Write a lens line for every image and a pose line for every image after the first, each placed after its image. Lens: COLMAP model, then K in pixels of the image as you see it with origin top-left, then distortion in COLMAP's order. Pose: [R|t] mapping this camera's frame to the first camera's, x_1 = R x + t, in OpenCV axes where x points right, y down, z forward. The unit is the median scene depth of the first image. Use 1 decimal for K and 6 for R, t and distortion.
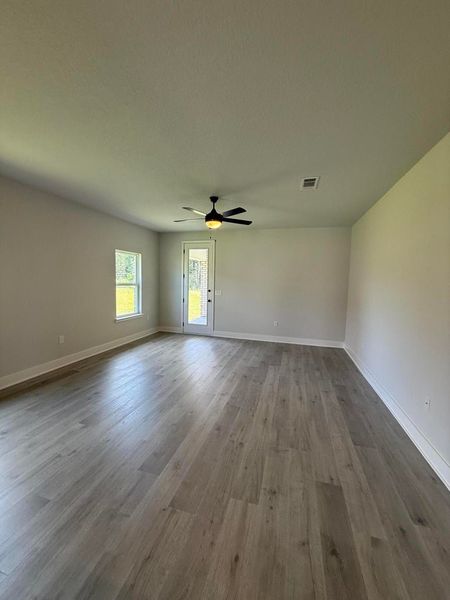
lens RADIAL K [[240.6, 0, 224.1], [0, 240.6, 298.0], [0, 0, 1]] dist [0.000042, 0.000040]
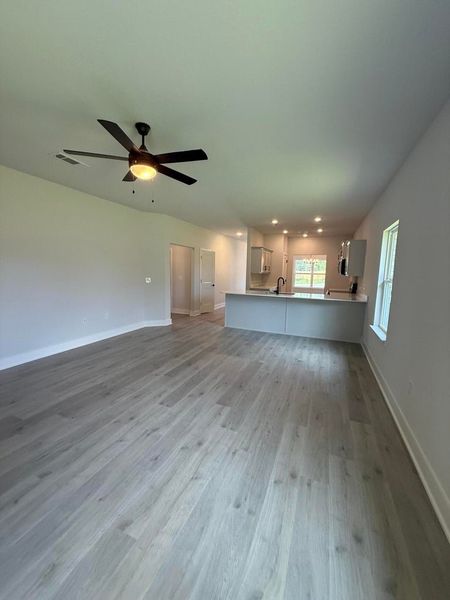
lens RADIAL K [[240.6, 0, 224.1], [0, 240.6, 298.0], [0, 0, 1]] dist [0.000042, 0.000040]
pose [[-0.991497, -0.060782, 0.115063, -0.441297], [-0.038128, 0.981098, 0.189721, -0.150679], [-0.124420, 0.183720, -0.975073, 2.140523]]
